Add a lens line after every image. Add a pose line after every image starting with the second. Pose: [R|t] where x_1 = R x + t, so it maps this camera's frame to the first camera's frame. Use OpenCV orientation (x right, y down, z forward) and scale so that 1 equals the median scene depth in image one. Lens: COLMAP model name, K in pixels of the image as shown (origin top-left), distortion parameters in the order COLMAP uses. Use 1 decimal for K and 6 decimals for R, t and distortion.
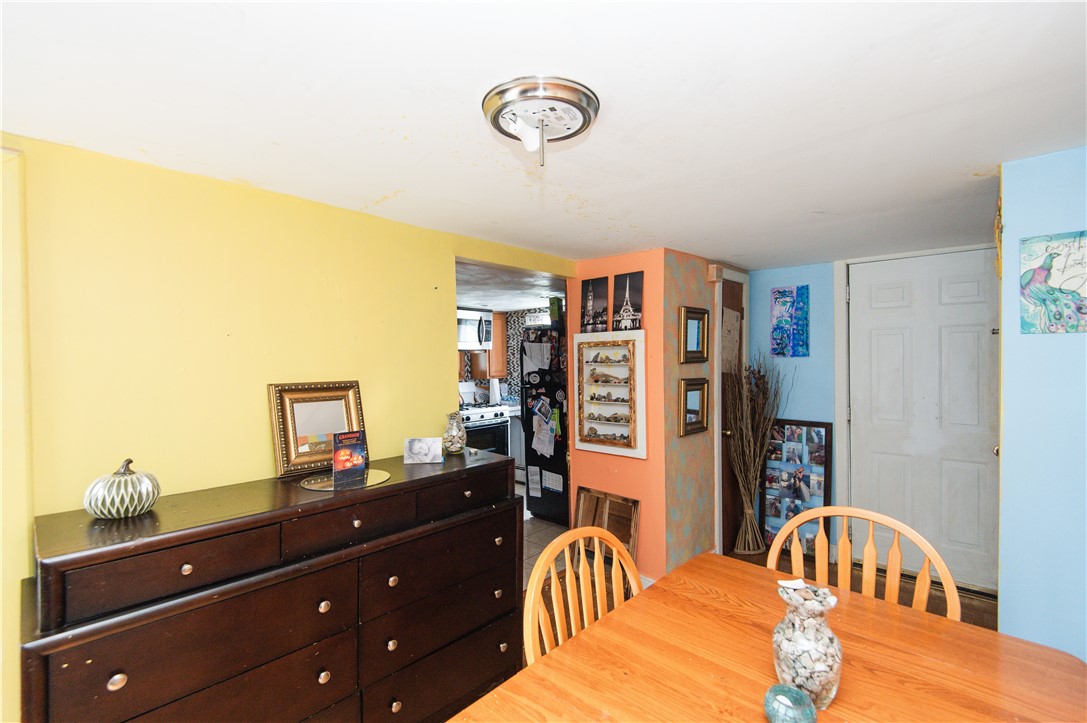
lens RADIAL K [[475.3, 0, 541.8], [0, 475.3, 364.6], [0, 0, 1]] dist [0.018996, -0.003546]
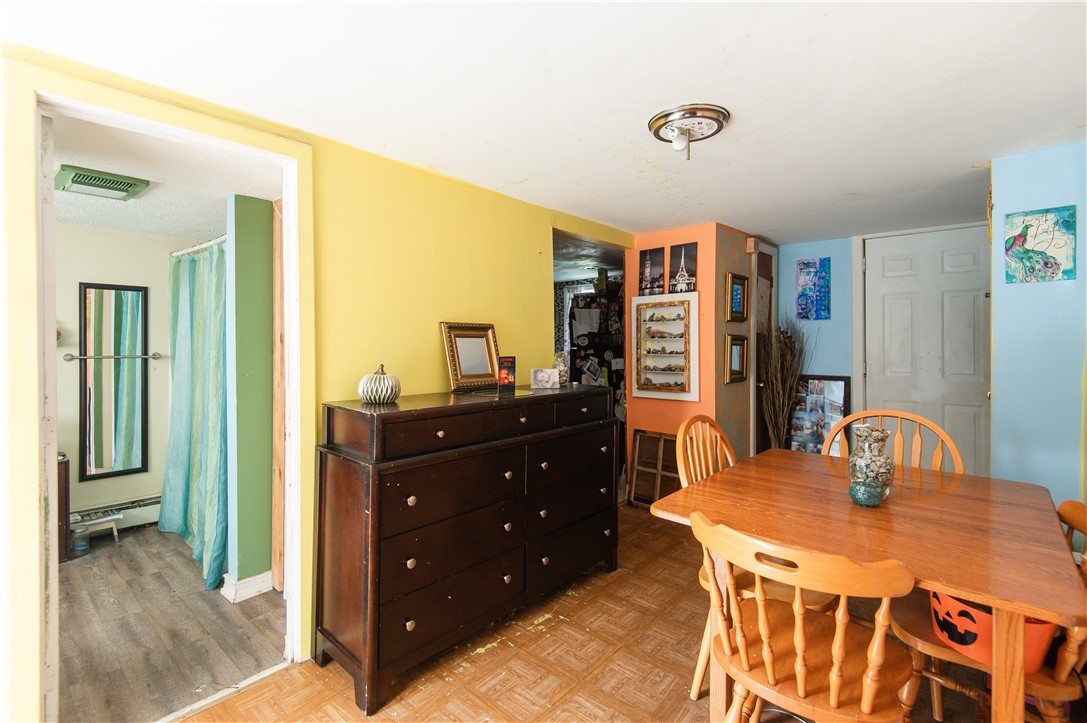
lens RADIAL K [[475.3, 0, 557.7], [0, 475.3, 341.6], [0, 0, 1]] dist [0.018996, -0.003546]
pose [[0.999666, 0.003599, 0.025587, -0.144443], [-0.003440, 0.999974, -0.006268, 0.052424], [-0.025608, 0.006178, 0.999653, -0.154091]]
